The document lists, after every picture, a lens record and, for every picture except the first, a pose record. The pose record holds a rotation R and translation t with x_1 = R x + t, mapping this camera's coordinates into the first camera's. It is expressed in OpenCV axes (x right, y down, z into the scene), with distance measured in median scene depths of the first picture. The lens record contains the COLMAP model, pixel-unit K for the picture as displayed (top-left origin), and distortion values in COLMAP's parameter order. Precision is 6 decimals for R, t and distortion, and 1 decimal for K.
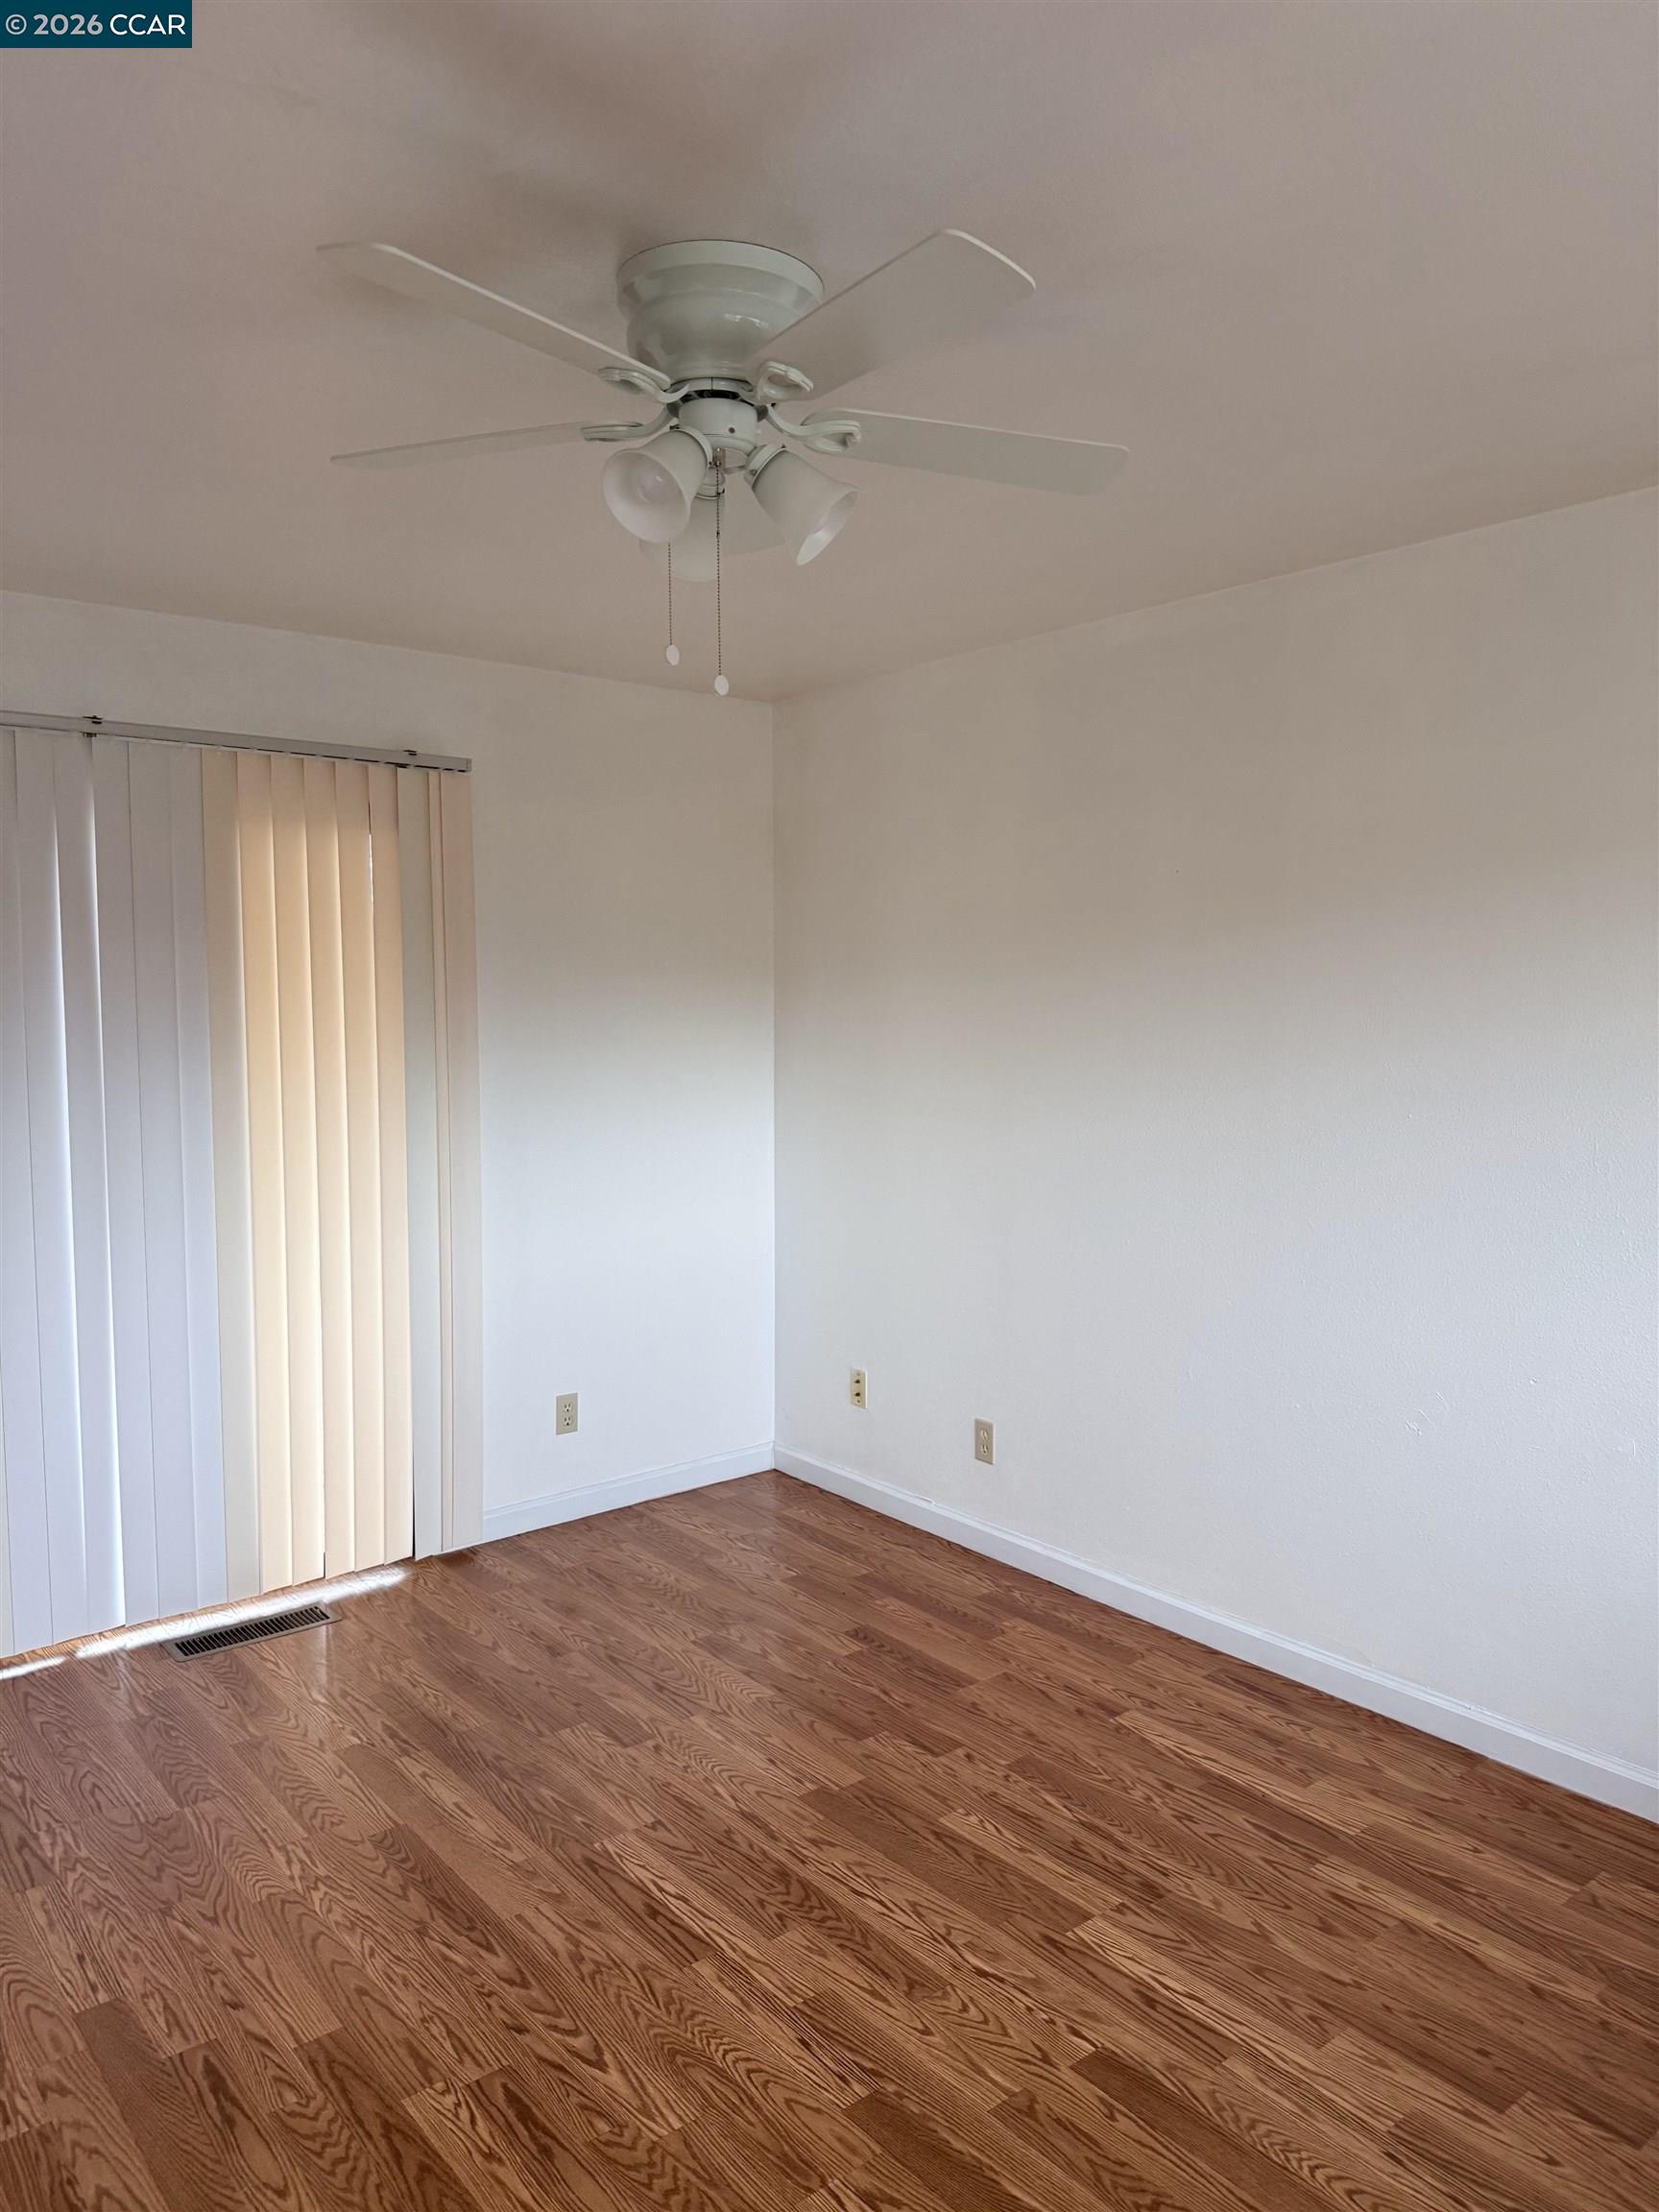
lens RADIAL K [[1566.6, 0, 820.9], [0, 1566.6, 1095.0], [0, 0, 1]] dist [0.002941, -0.005362]
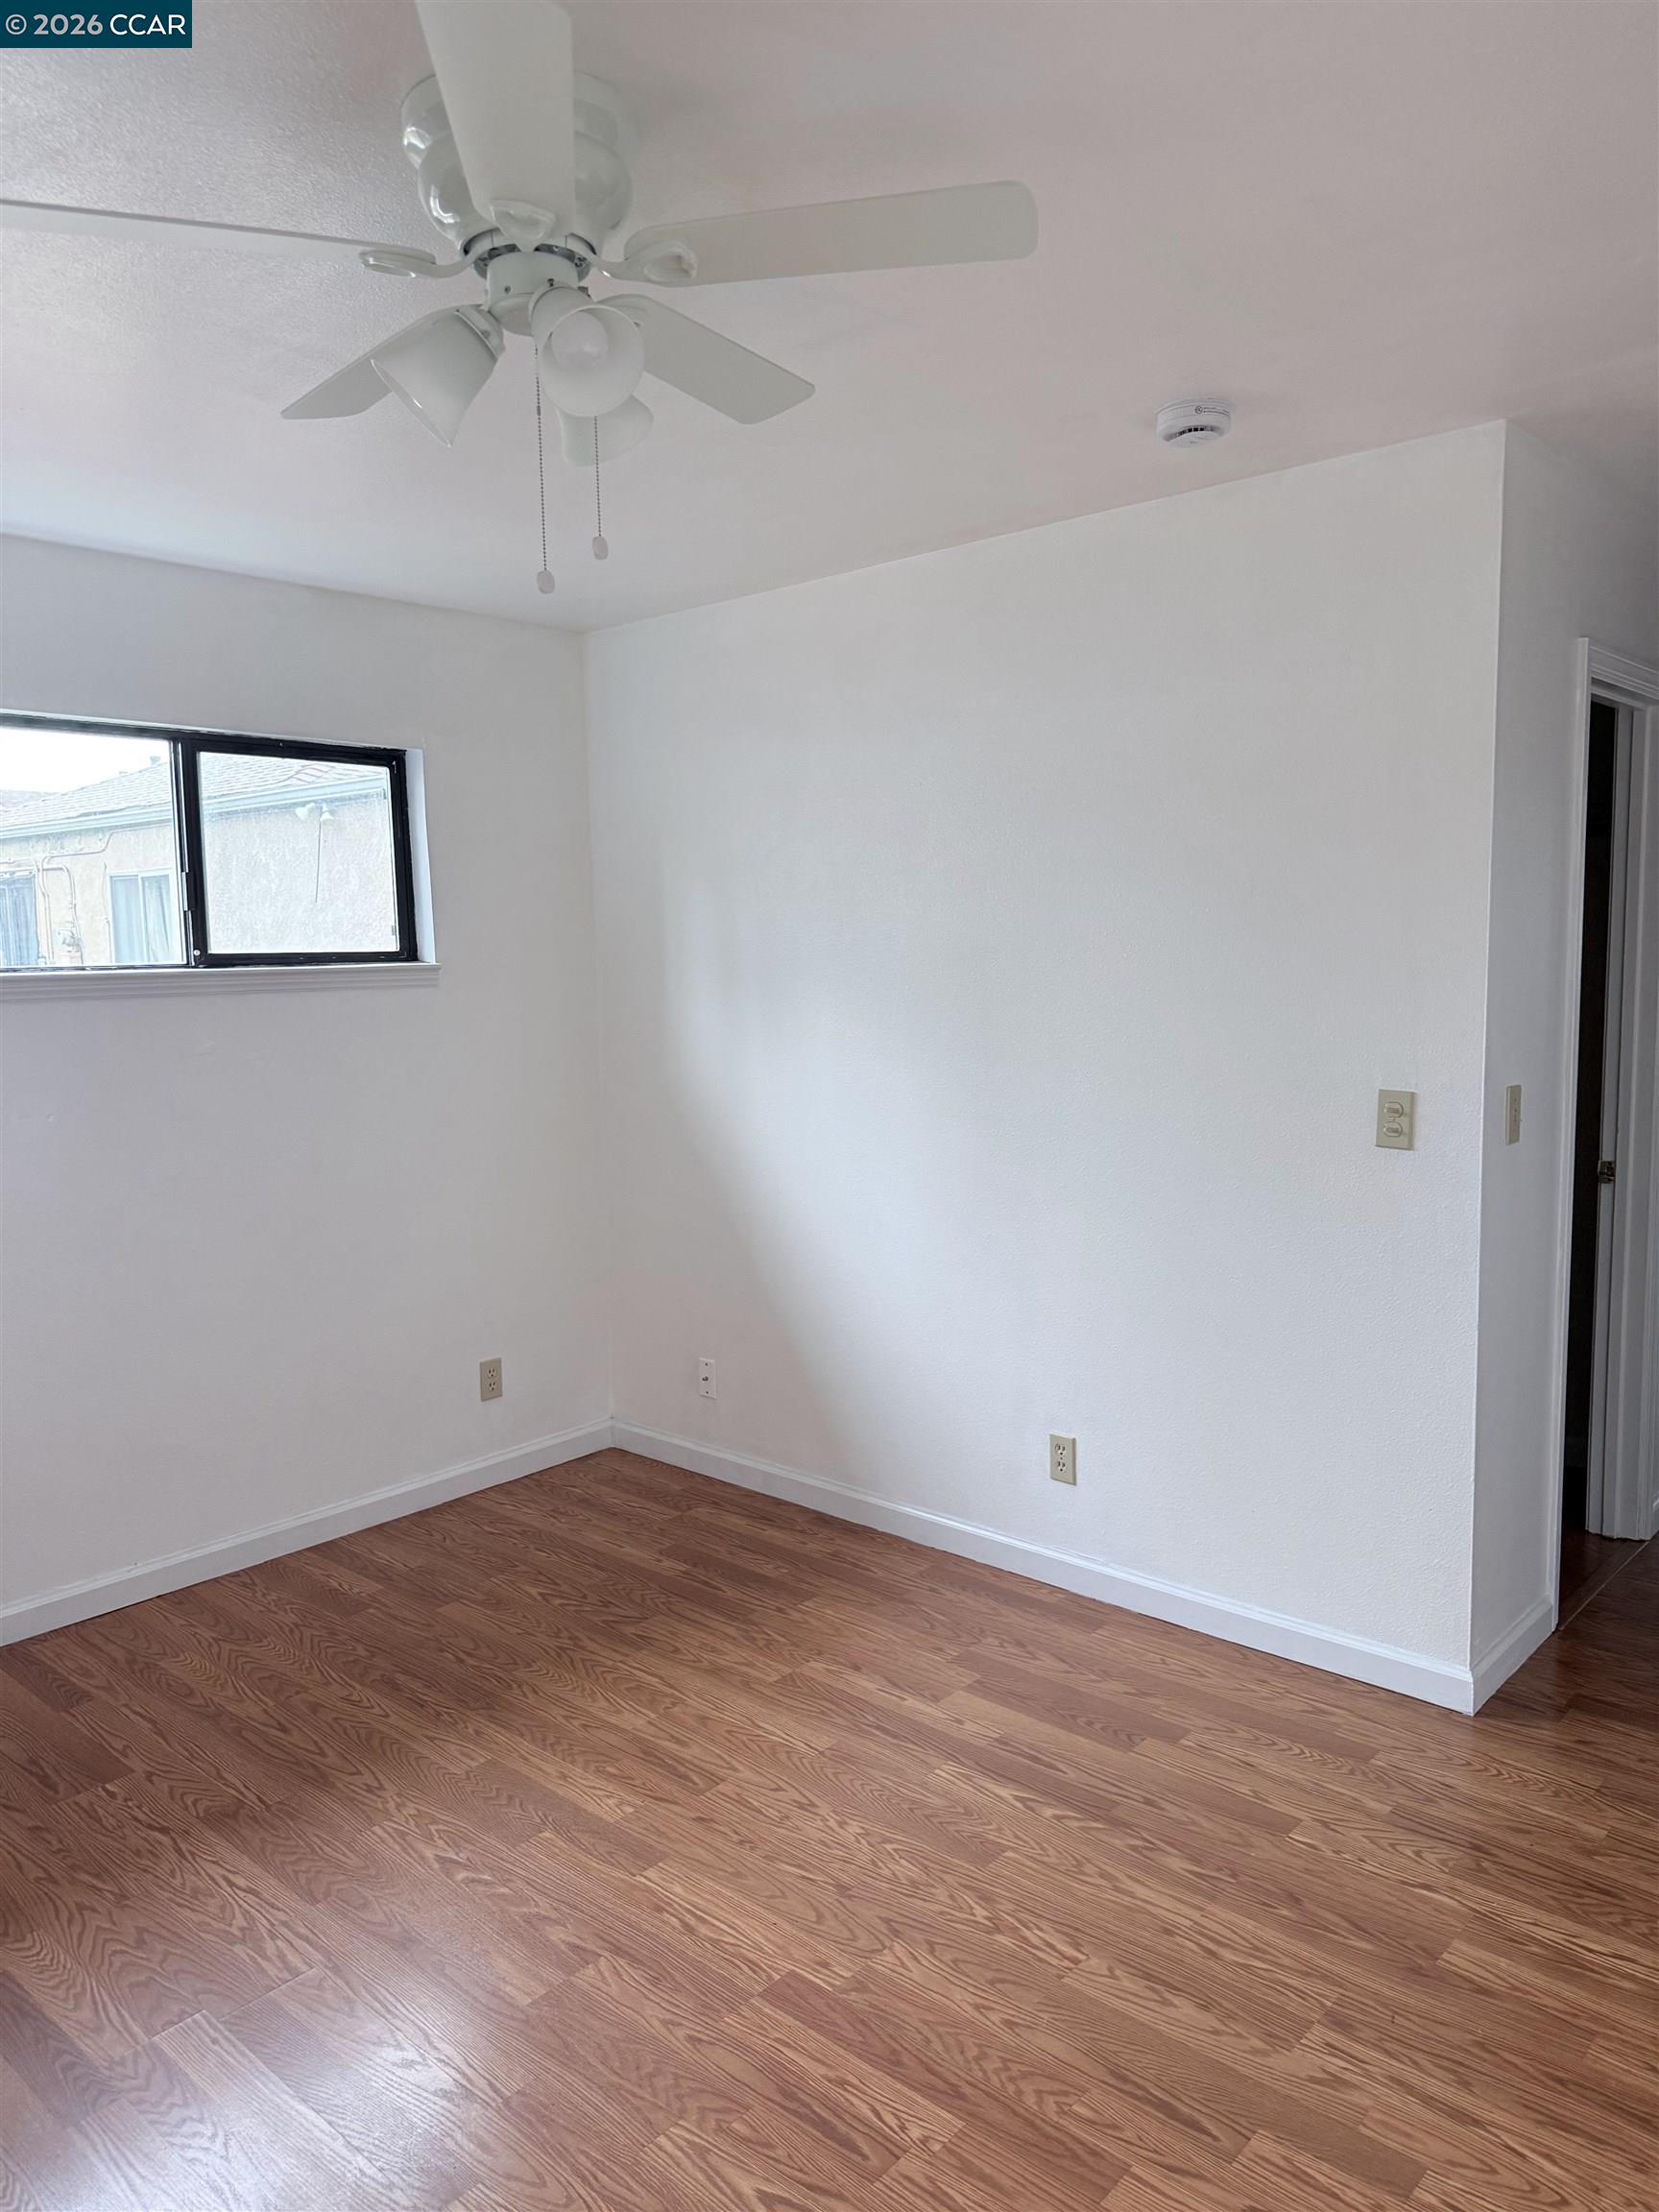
lens RADIAL K [[1566.6, 0, 820.9], [0, 1566.6, 1095.0], [0, 0, 1]] dist [0.002941, -0.005362]
pose [[-0.987010, 0.040830, -0.155385, -0.064647], [0.012970, 0.984260, 0.176247, -0.125817], [0.160135, 0.171942, -0.972004, 1.806116]]
